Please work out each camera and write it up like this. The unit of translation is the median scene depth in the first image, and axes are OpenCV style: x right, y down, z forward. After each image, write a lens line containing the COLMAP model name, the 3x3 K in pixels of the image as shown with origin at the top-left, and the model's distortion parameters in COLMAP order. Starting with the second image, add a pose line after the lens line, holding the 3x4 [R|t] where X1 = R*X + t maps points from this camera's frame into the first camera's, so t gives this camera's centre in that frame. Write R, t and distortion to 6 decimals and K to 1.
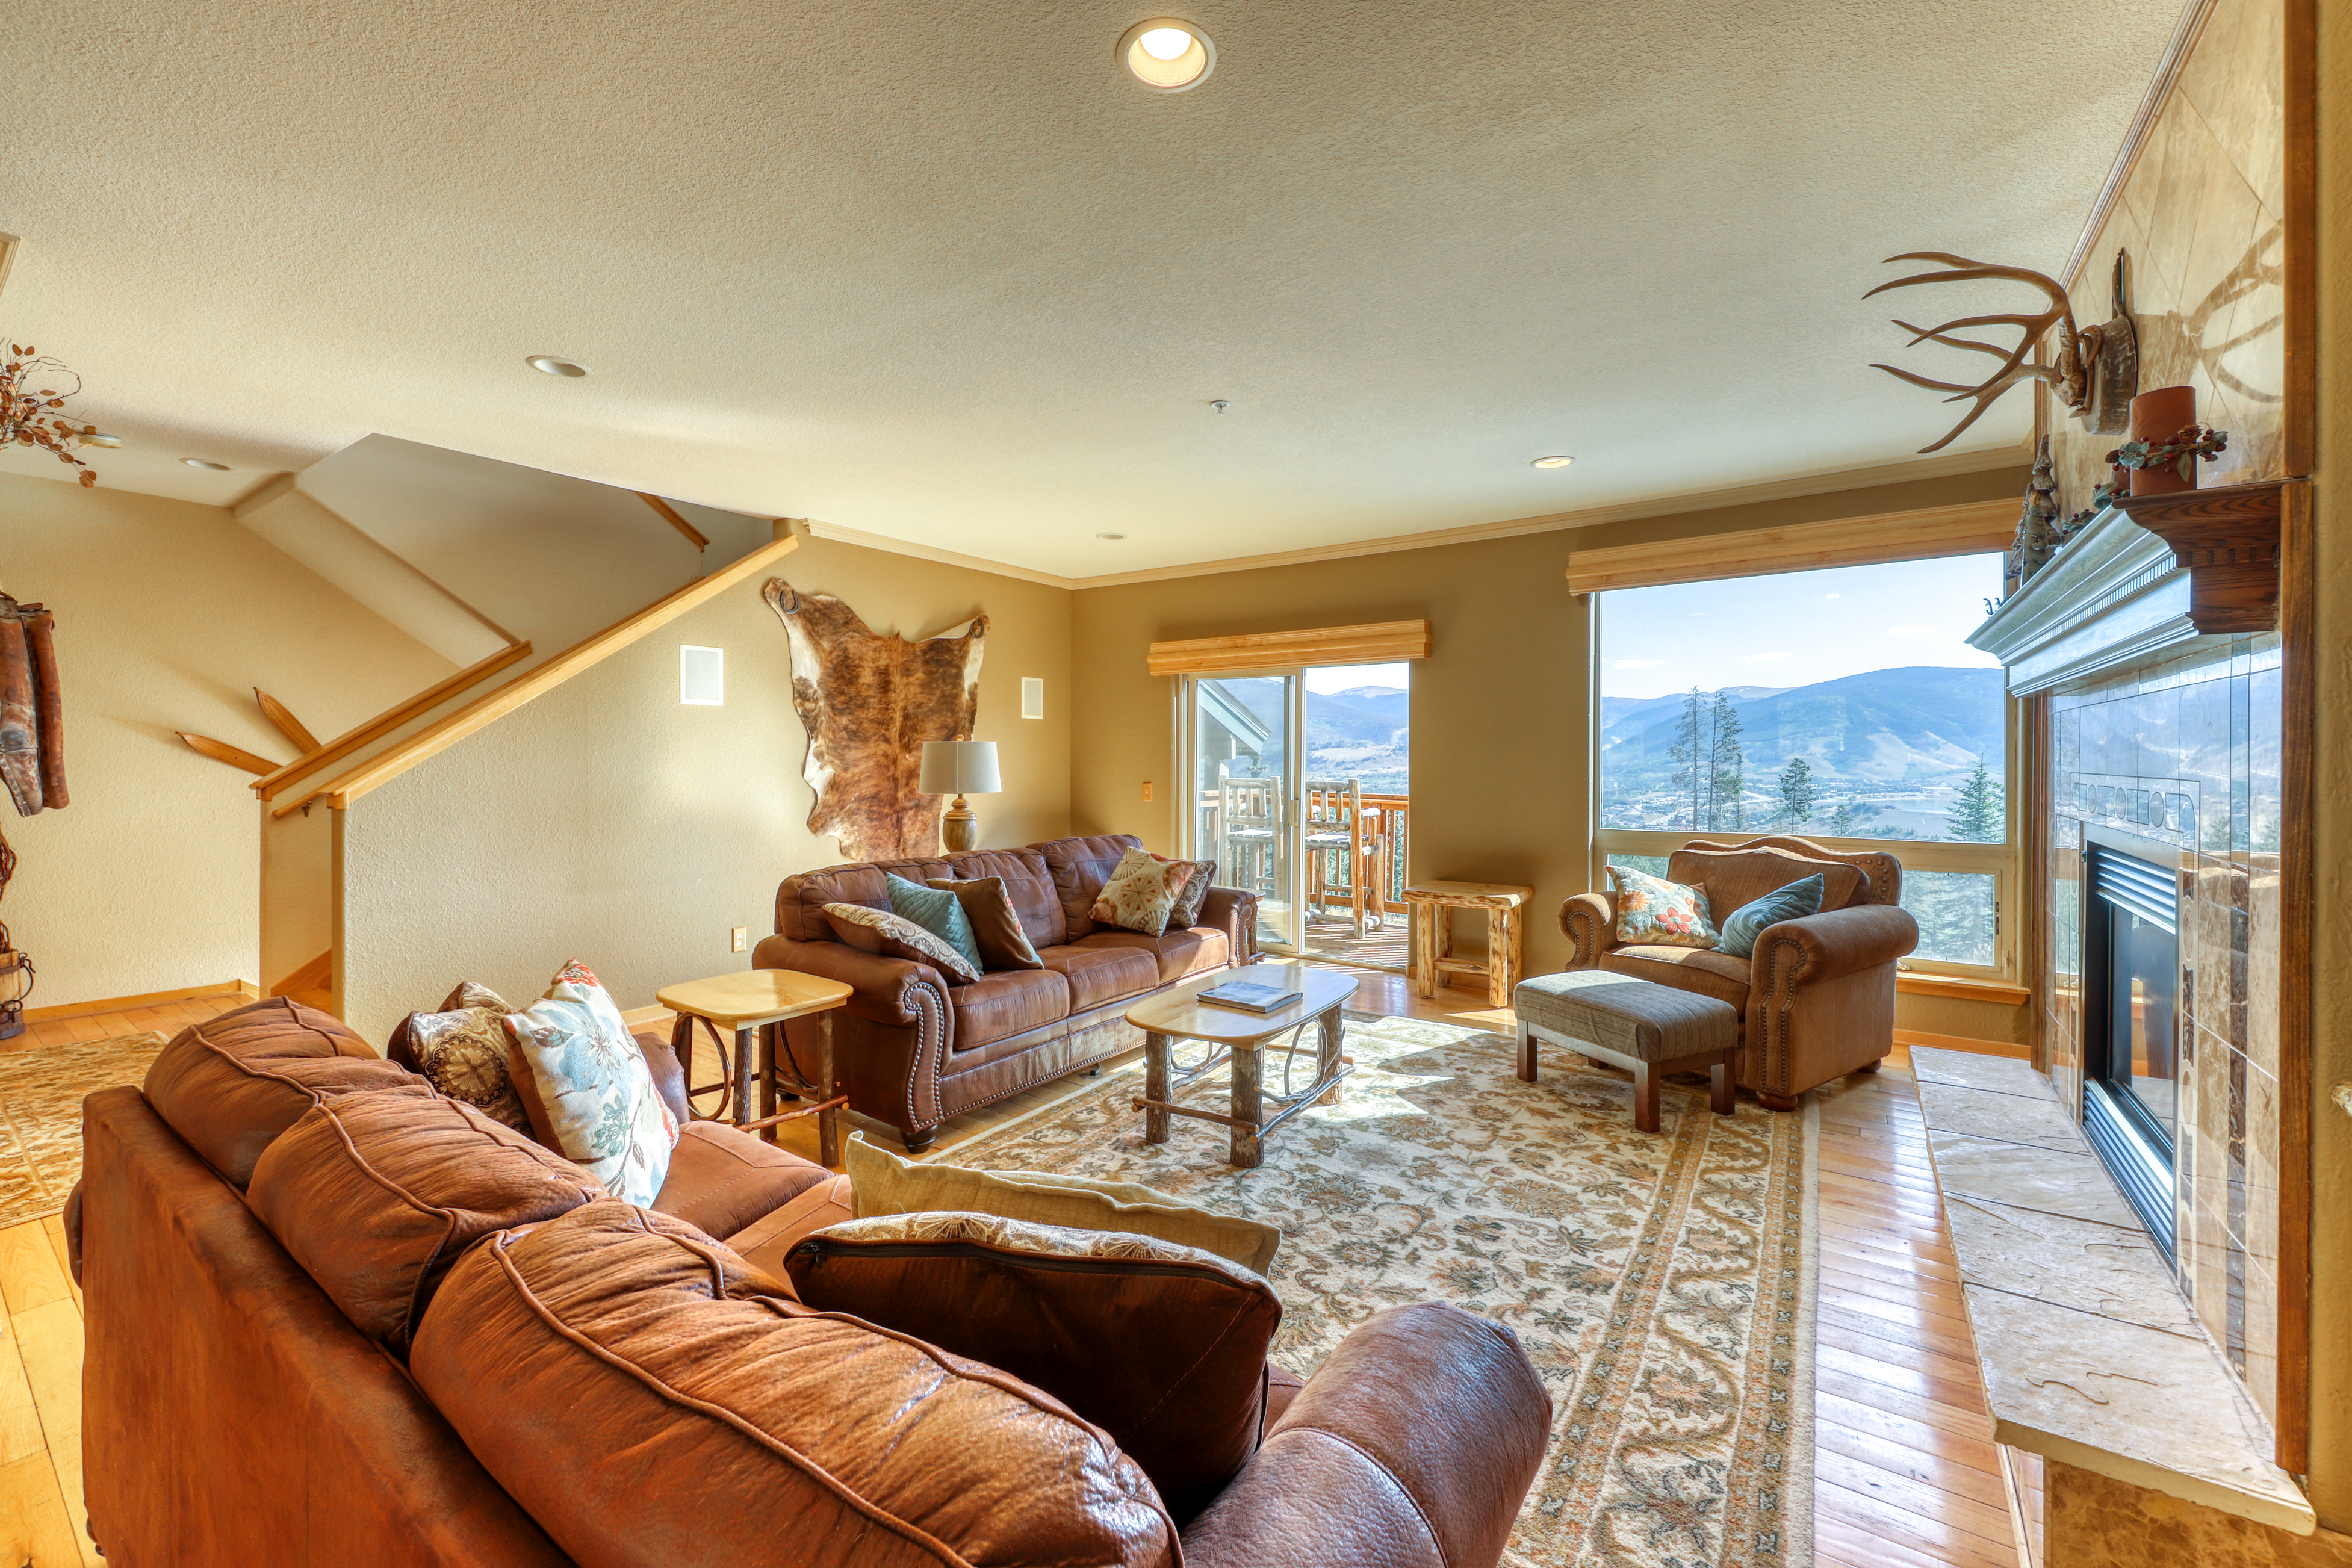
lens RADIAL K [[942.2, 0, 1174.2], [0, 942.2, 773.7], [0, 0, 1]] dist [-0.017117, -0.000221]
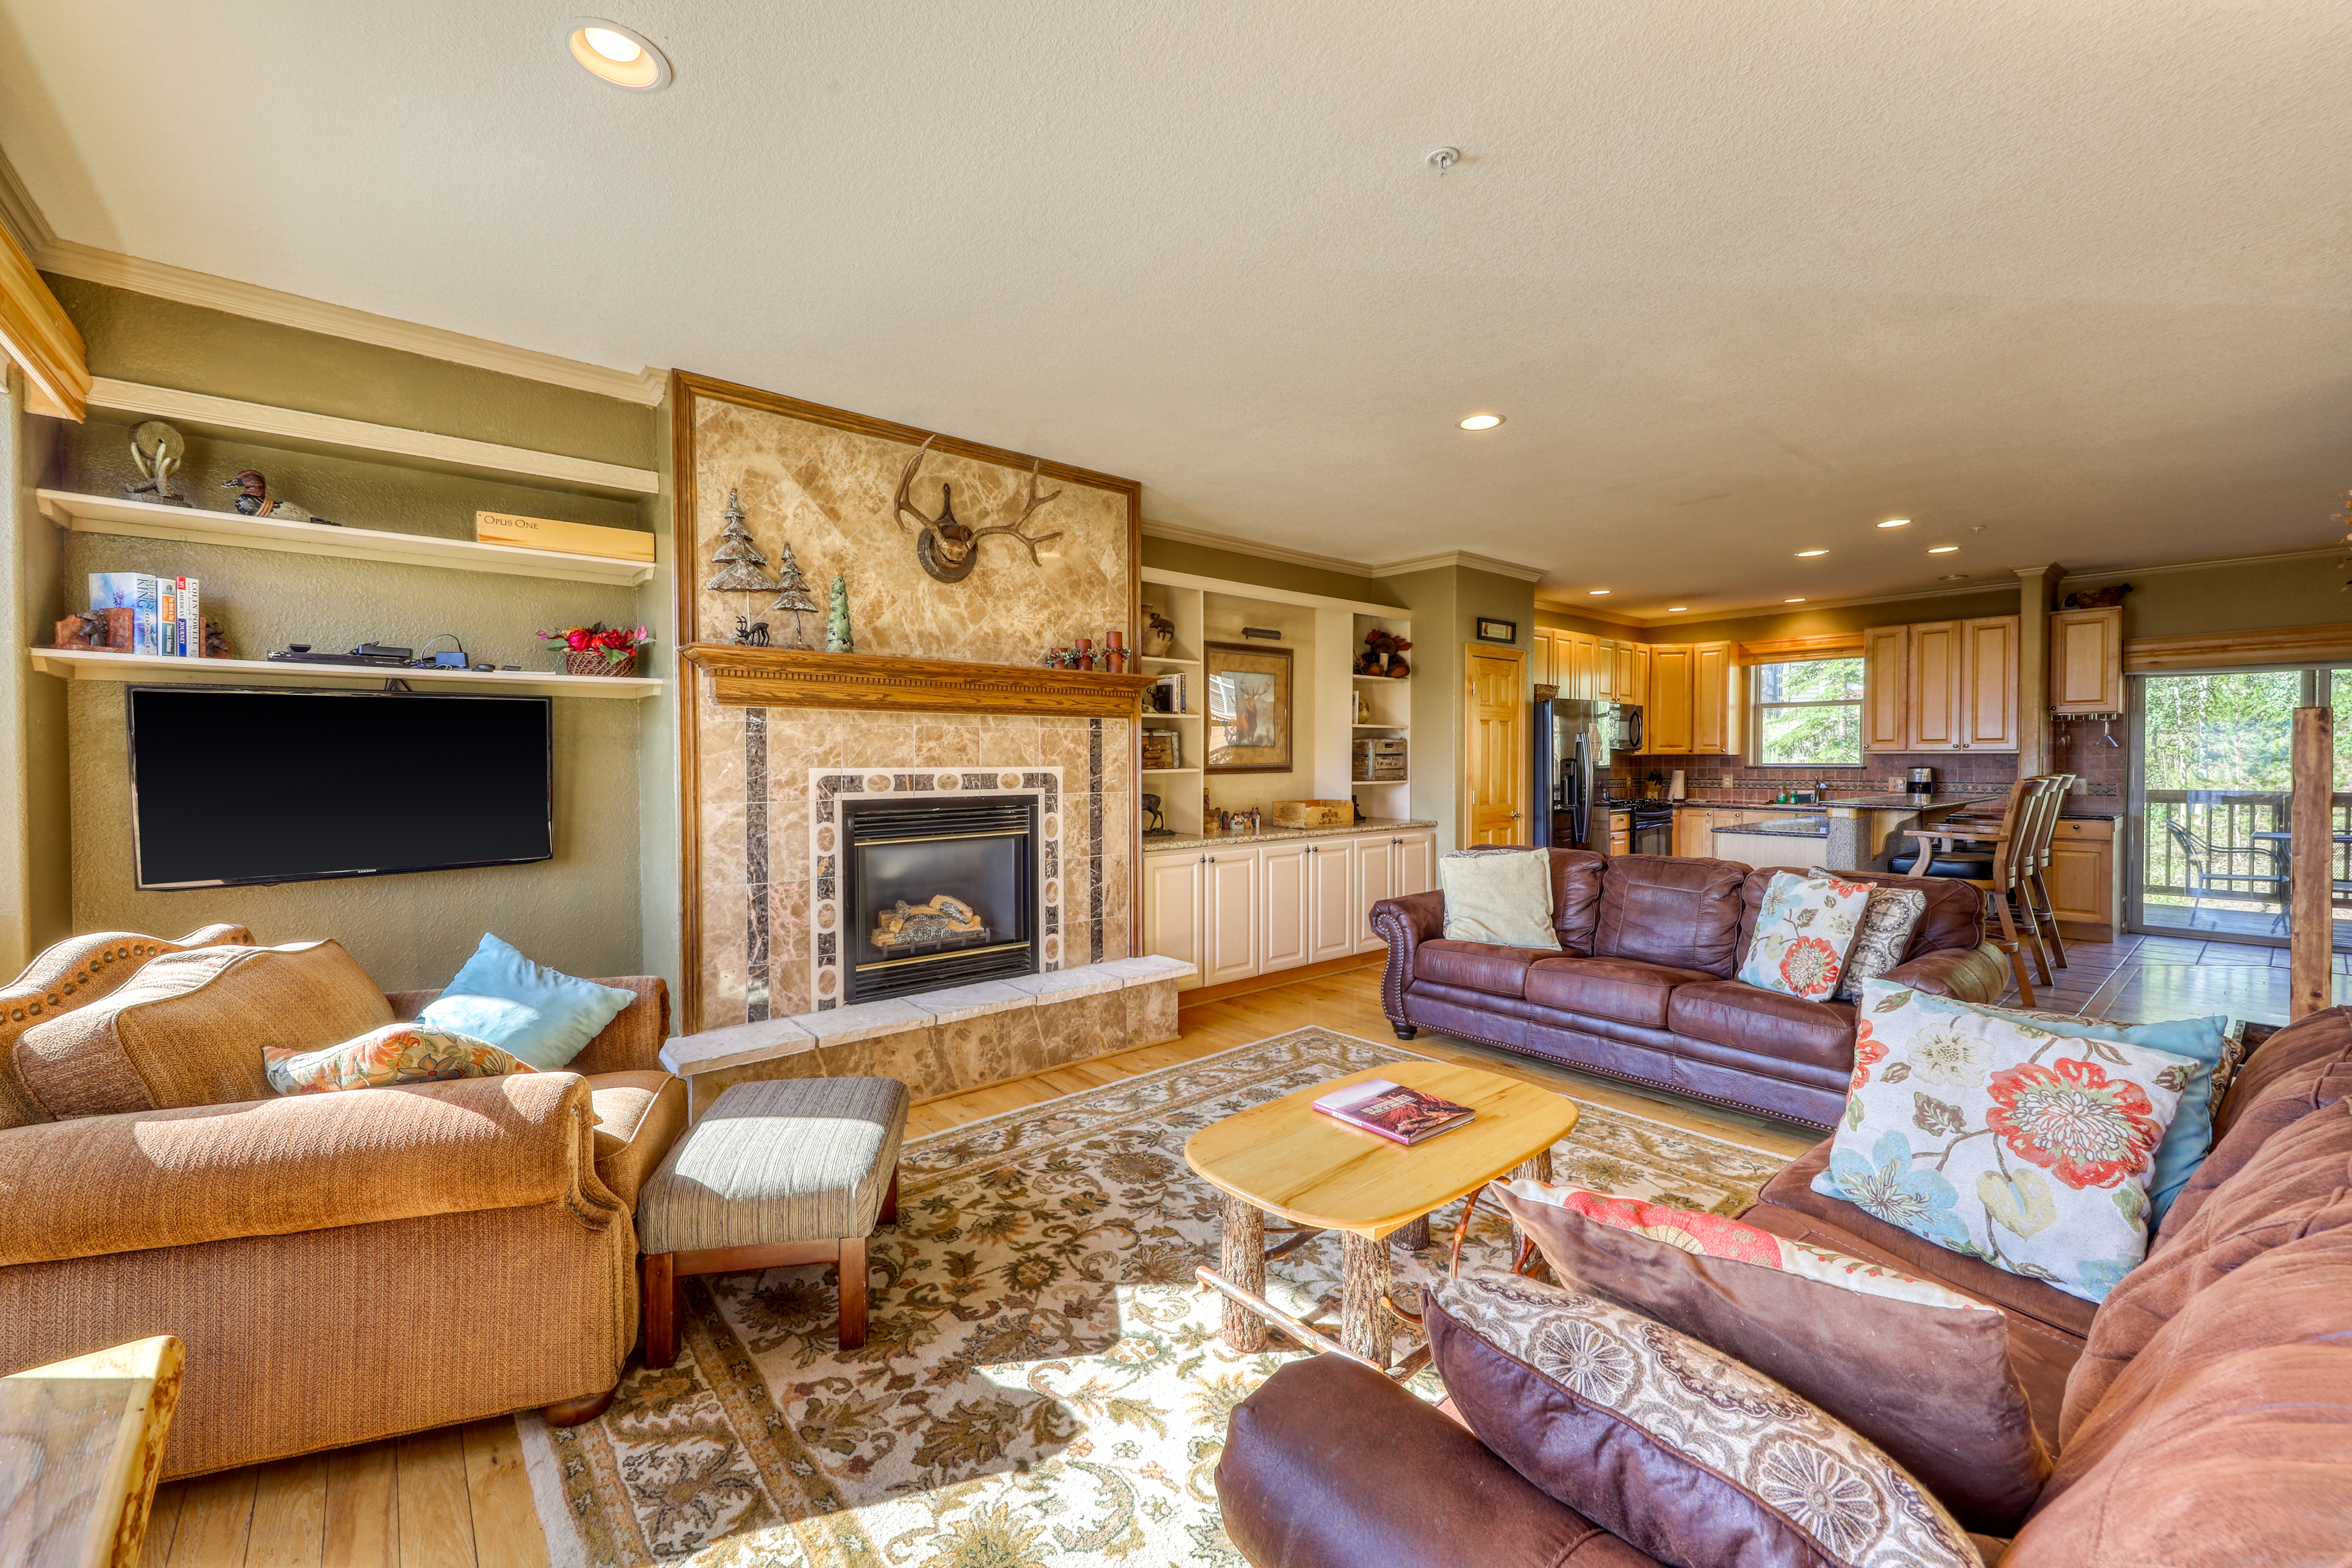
lens RADIAL K [[942.2, 0, 1167.3], [0, 942.2, 776.7], [0, 0, 1]] dist [-0.017117, -0.000221]
pose [[-0.968469, -0.001015, 0.249132, 0.074463], [0.006583, 0.999538, 0.029664, -0.023749], [-0.249047, 0.030369, -0.968015, 1.749100]]
